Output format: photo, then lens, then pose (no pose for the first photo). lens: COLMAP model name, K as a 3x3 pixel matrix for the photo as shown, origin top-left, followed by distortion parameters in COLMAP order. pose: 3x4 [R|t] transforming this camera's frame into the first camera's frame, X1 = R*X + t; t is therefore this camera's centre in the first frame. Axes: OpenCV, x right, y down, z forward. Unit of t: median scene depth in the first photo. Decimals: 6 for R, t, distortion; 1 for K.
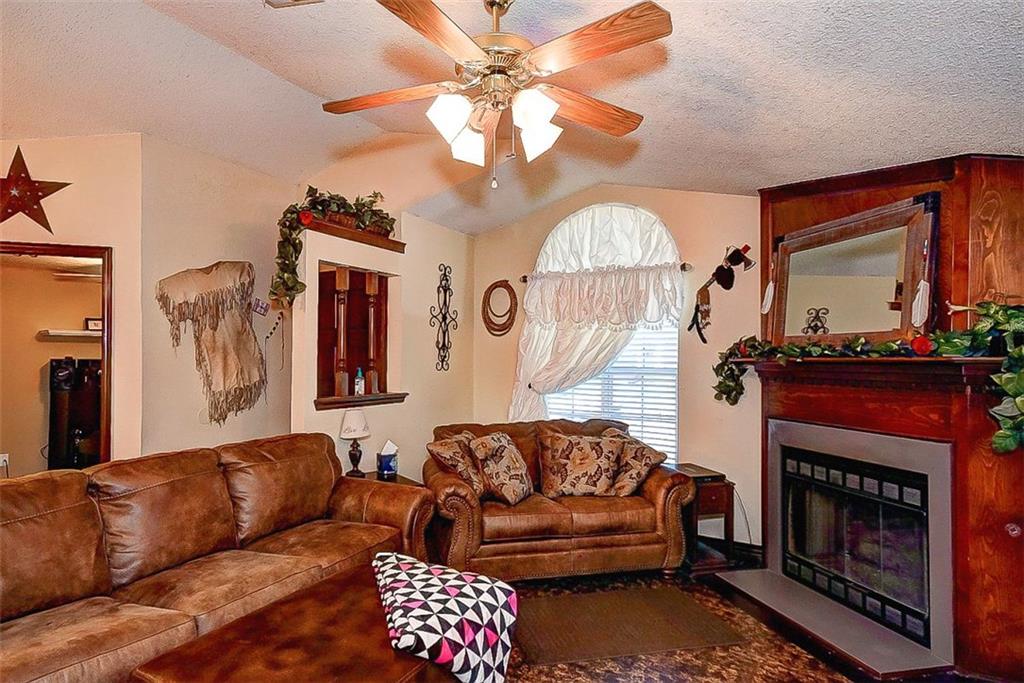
lens RADIAL K [[573.1, 0, 515.0], [0, 573.1, 356.1], [0, 0, 1]] dist [0.021876, 0.000100]
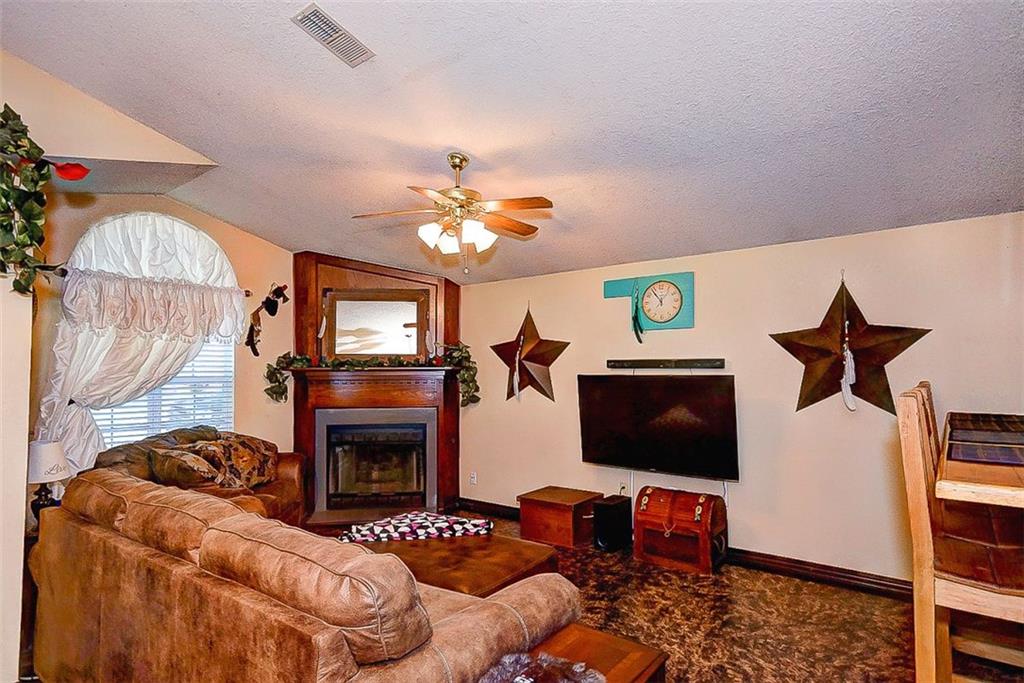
lens RADIAL K [[555.8, 0, 508.3], [0, 555.8, 365.8], [0, 0, 1]] dist [0.019401, -0.000099]
pose [[0.102091, 0.000131, 0.994775, -0.845324], [-0.010569, 0.999944, 0.000953, -0.008045], [-0.994719, -0.010611, 0.102086, 0.330734]]
